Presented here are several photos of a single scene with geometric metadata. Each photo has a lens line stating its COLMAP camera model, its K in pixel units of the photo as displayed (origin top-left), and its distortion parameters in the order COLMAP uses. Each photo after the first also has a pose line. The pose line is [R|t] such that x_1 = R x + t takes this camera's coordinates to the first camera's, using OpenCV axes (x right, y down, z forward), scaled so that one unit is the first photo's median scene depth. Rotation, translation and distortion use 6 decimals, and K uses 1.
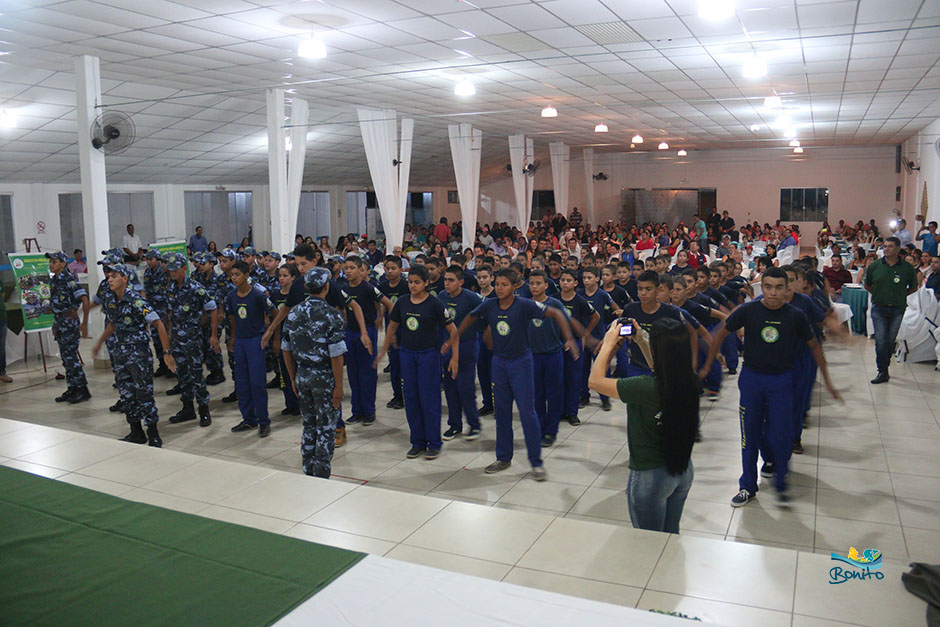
lens RADIAL K [[771.8, 0, 469.3], [0, 771.8, 286.3], [0, 0, 1]] dist [-0.166441, 0.100400]
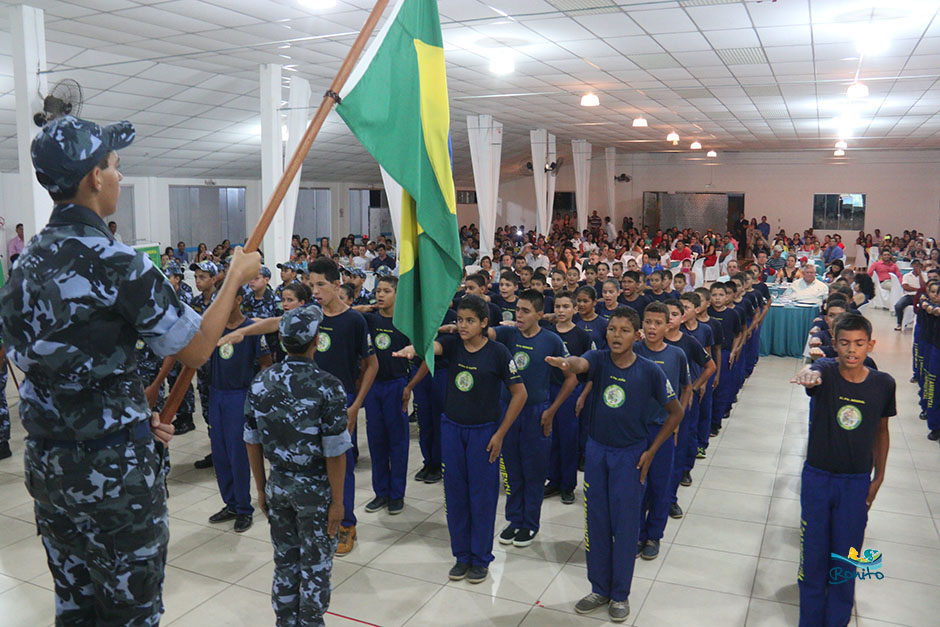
lens RADIAL K [[771.8, 0, 469.3], [0, 771.8, 286.3], [0, 0, 1]] dist [-0.166441, 0.100400]
pose [[0.999852, 0.017171, -0.000671, -0.018140], [-0.017171, 0.999852, -0.000927, -0.011231], [0.000655, 0.000939, 0.999999, 0.104395]]
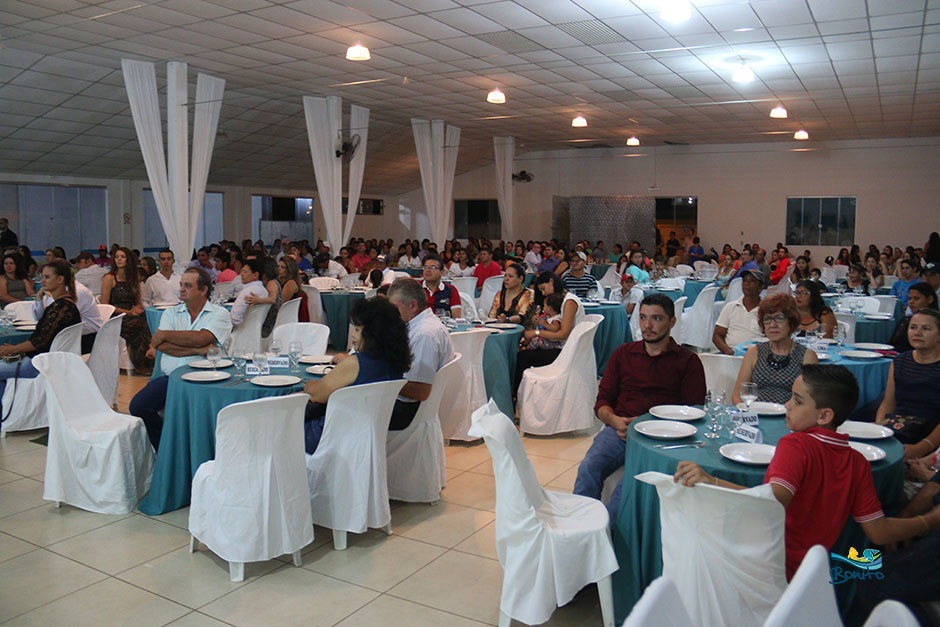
lens RADIAL K [[771.8, 0, 469.3], [0, 771.8, 286.3], [0, 0, 1]] dist [-0.166441, 0.100400]
pose [[0.996109, 0.028040, -0.083551, 0.270709], [-0.031163, 0.998854, -0.036314, -0.020604], [0.082437, 0.038776, 0.995842, 0.423852]]
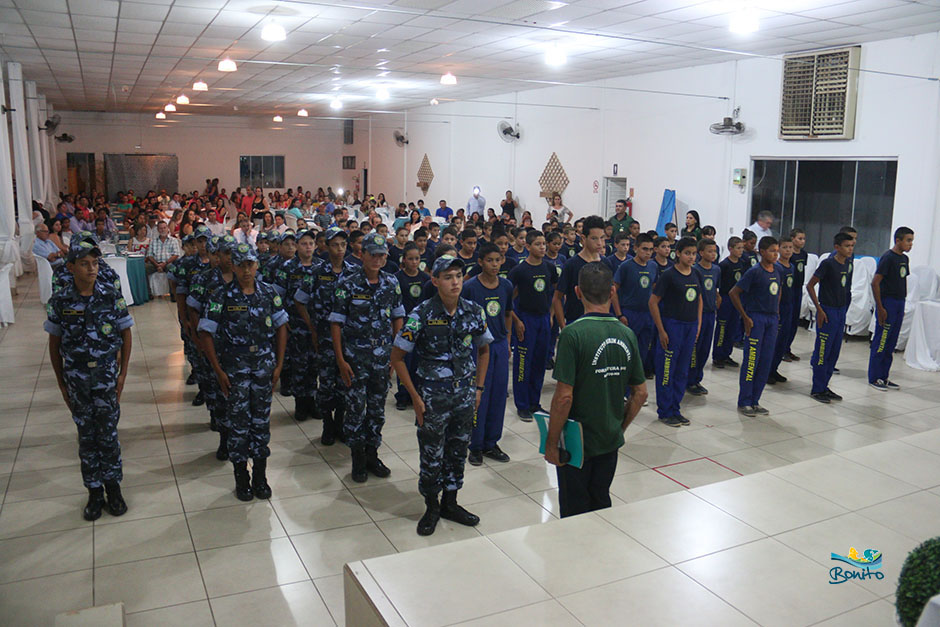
lens RADIAL K [[771.8, 0, 469.3], [0, 771.8, 286.3], [0, 0, 1]] dist [-0.166441, 0.100400]
pose [[0.624813, -0.091369, 0.775410, -0.298432], [0.056494, 0.995816, 0.071819, -0.016515], [-0.778728, -0.001067, 0.627361, 0.178242]]
